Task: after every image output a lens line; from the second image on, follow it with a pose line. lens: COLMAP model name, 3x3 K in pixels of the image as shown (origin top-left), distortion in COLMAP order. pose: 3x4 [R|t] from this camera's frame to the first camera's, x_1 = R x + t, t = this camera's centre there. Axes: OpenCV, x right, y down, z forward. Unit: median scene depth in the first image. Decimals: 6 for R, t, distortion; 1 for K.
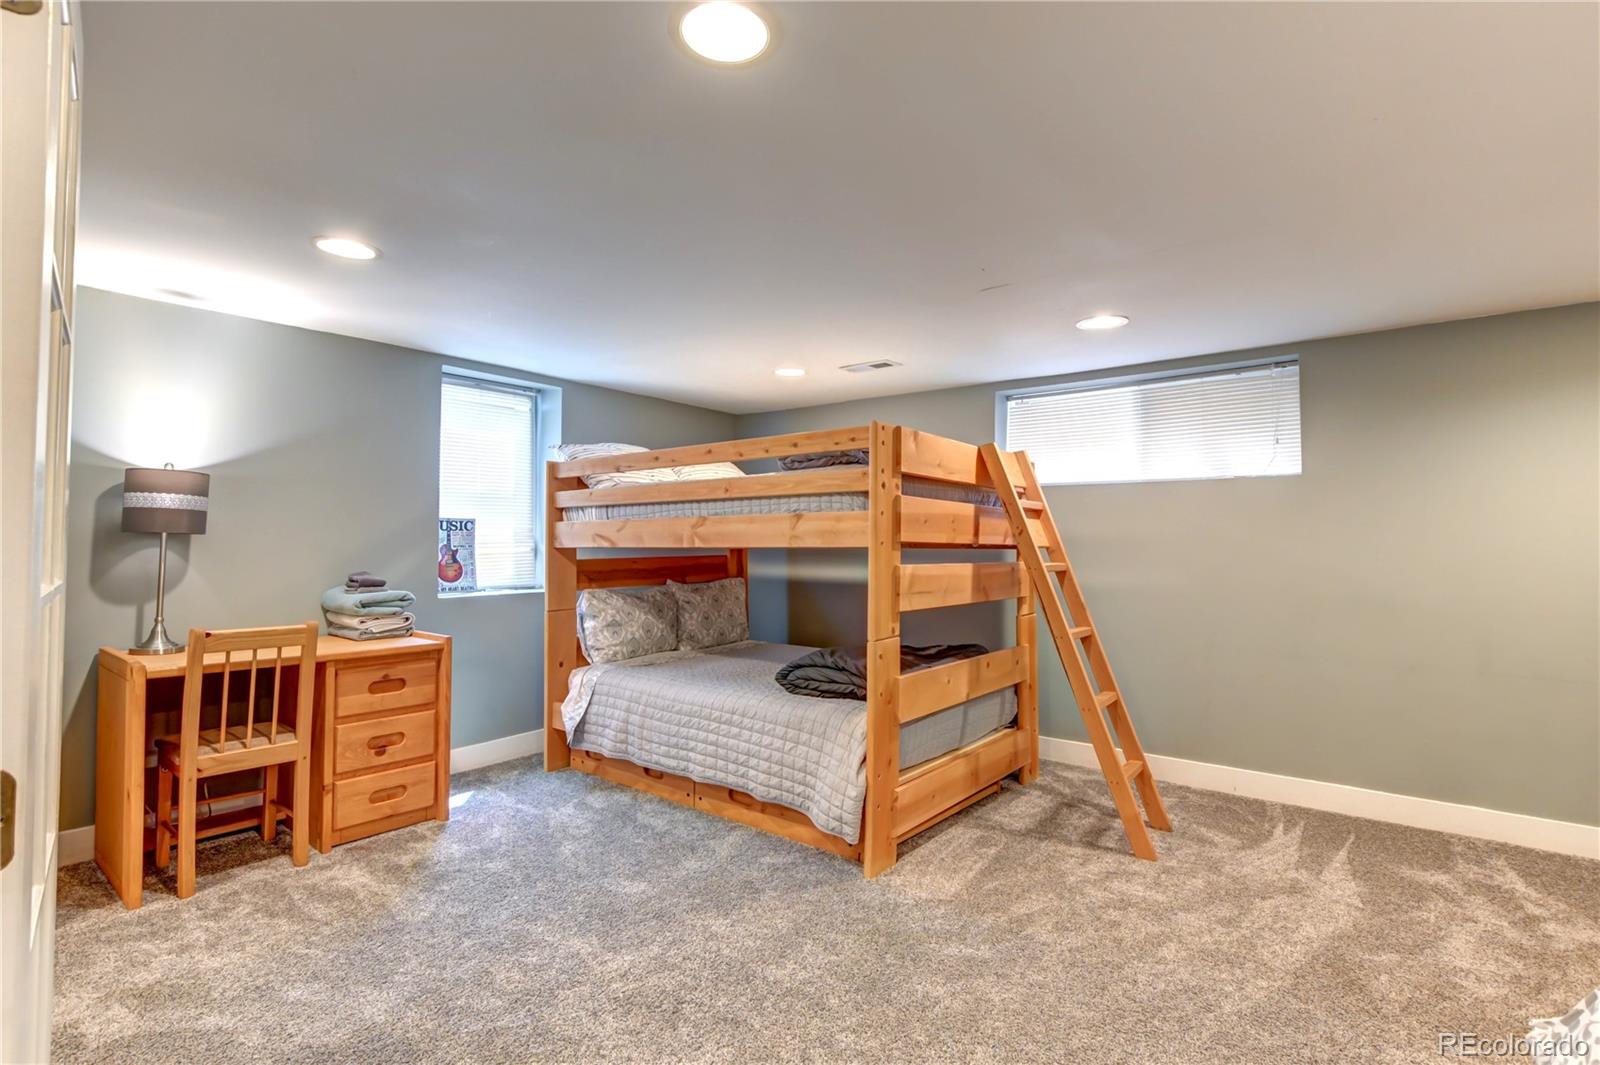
lens RADIAL K [[761.3, 0, 806.7], [0, 761.3, 533.9], [0, 0, 1]] dist [-0.003405, -0.000234]
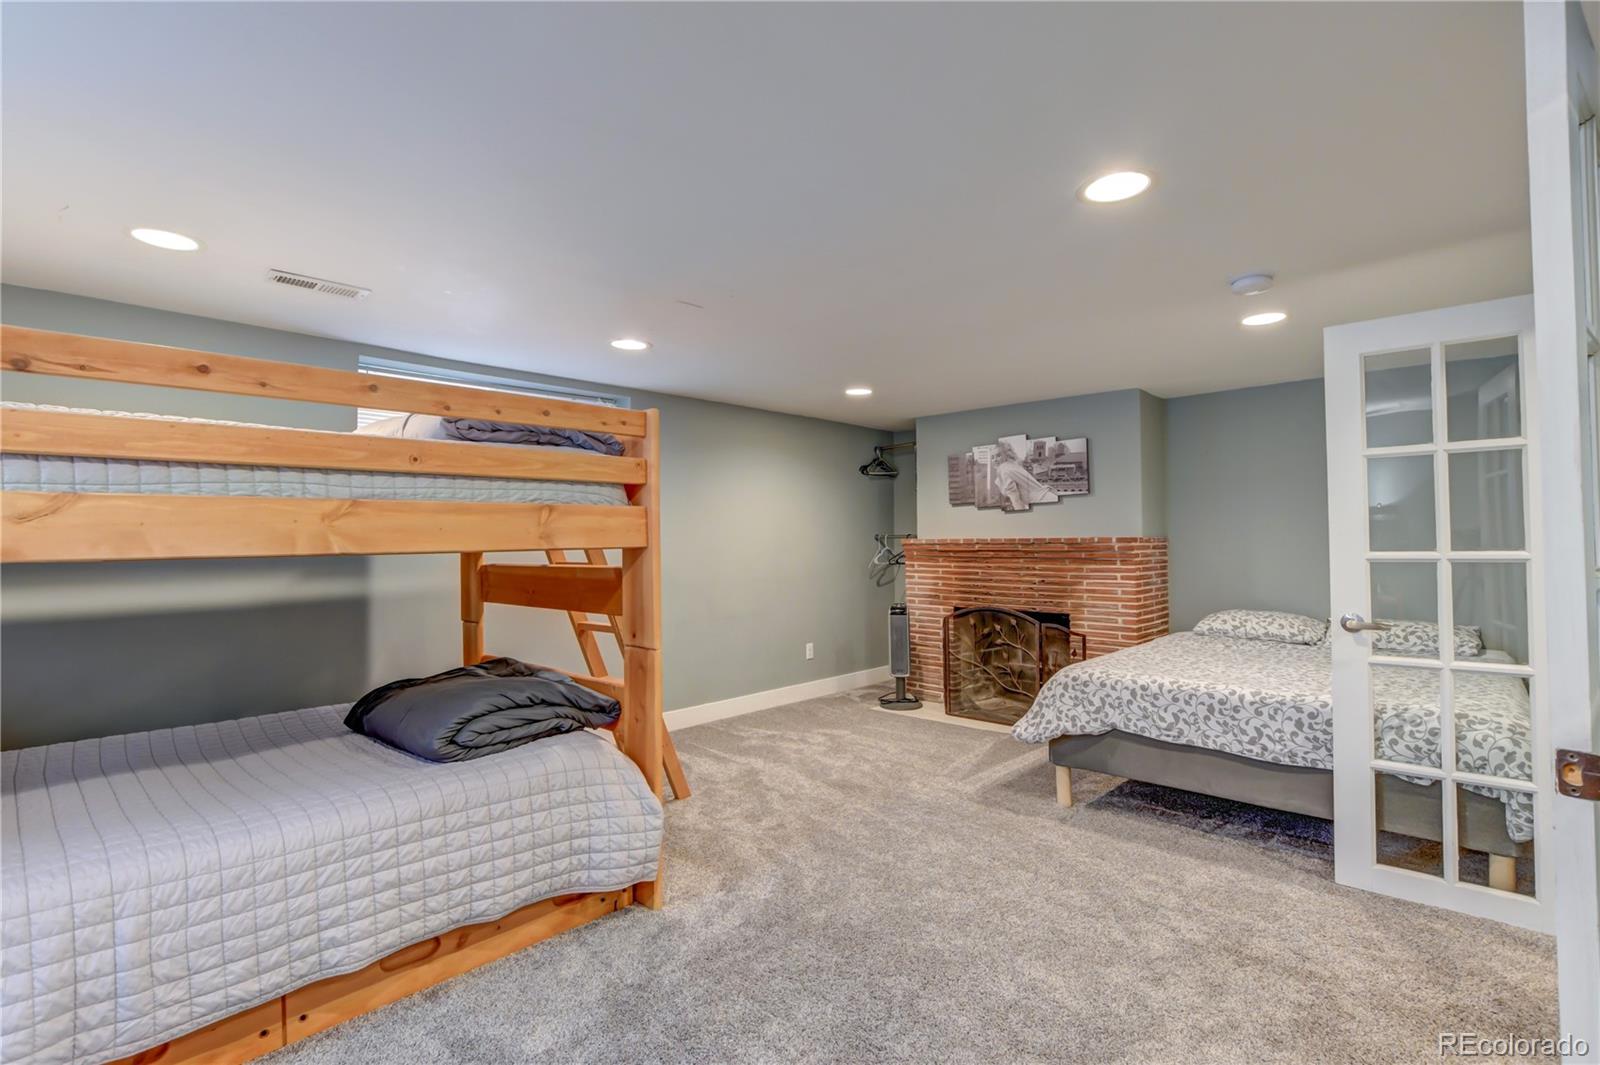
lens RADIAL K [[761.3, 0, 807.0], [0, 761.3, 531.0], [0, 0, 1]] dist [-0.003405, -0.000234]
pose [[0.082018, 0.006310, 0.996611, -0.711154], [-0.004813, 0.999971, -0.005935, 0.002659], [-0.996619, -0.004310, 0.082046, 0.654052]]
